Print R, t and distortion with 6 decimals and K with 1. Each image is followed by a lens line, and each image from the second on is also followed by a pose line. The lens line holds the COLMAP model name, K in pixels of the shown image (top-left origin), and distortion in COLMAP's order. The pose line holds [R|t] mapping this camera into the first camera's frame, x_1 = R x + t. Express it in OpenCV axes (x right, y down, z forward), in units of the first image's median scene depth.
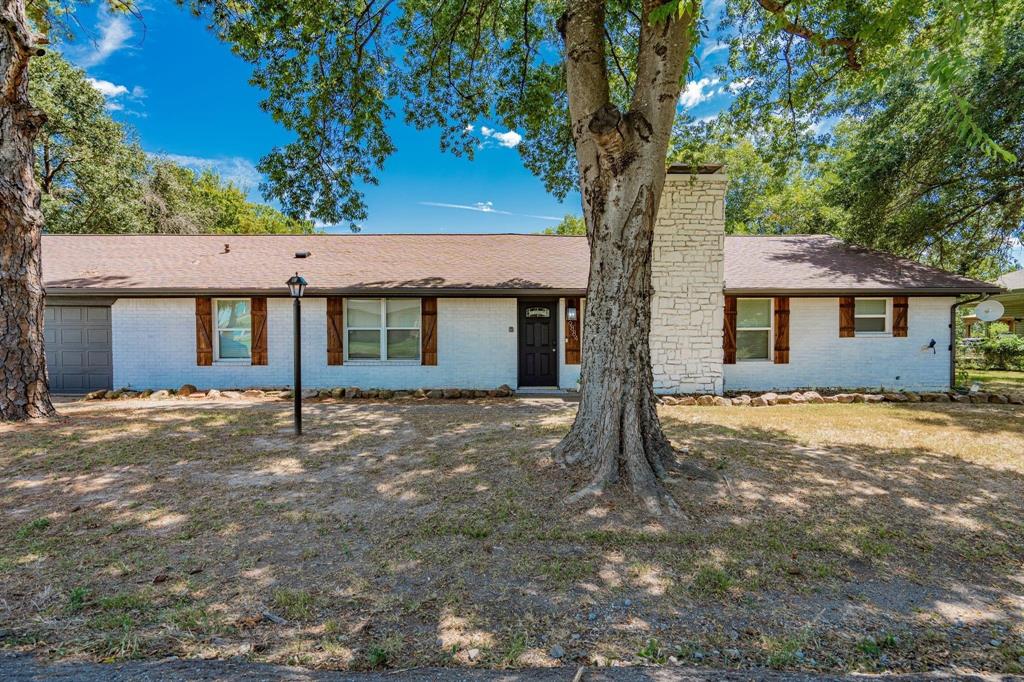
lens RADIAL K [[458.4, 0, 508.6], [0, 458.4, 336.5], [0, 0, 1]] dist [-0.000547, 0.000271]
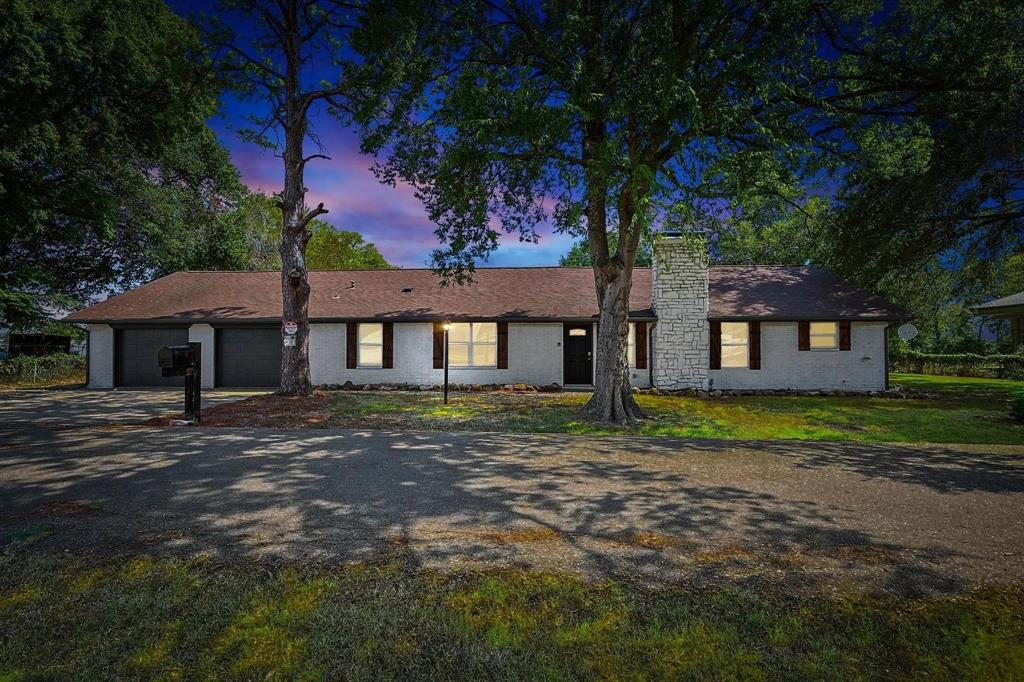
lens RADIAL K [[458.4, 0, 508.6], [0, 458.4, 336.5], [0, 0, 1]] dist [-0.000547, 0.000271]
pose [[0.995545, -0.000402, -0.094283, -0.017100], [-0.001132, 0.999868, -0.016211, -0.017340], [0.094277, 0.016246, 0.995413, -0.463103]]
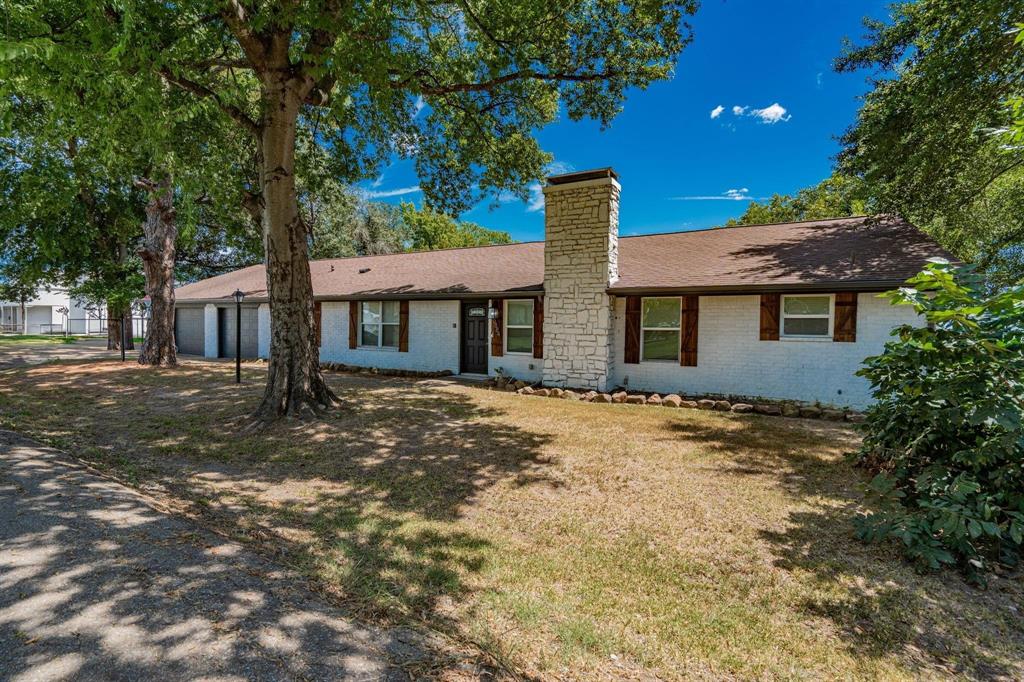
lens RADIAL K [[458.4, 0, 508.6], [0, 458.4, 336.5], [0, 0, 1]] dist [-0.000547, 0.000271]
pose [[0.870757, 0.026647, -0.490991, 0.739623], [-0.026295, 0.999625, 0.007618, 0.000620], [0.491010, 0.006277, 0.871132, -0.003069]]
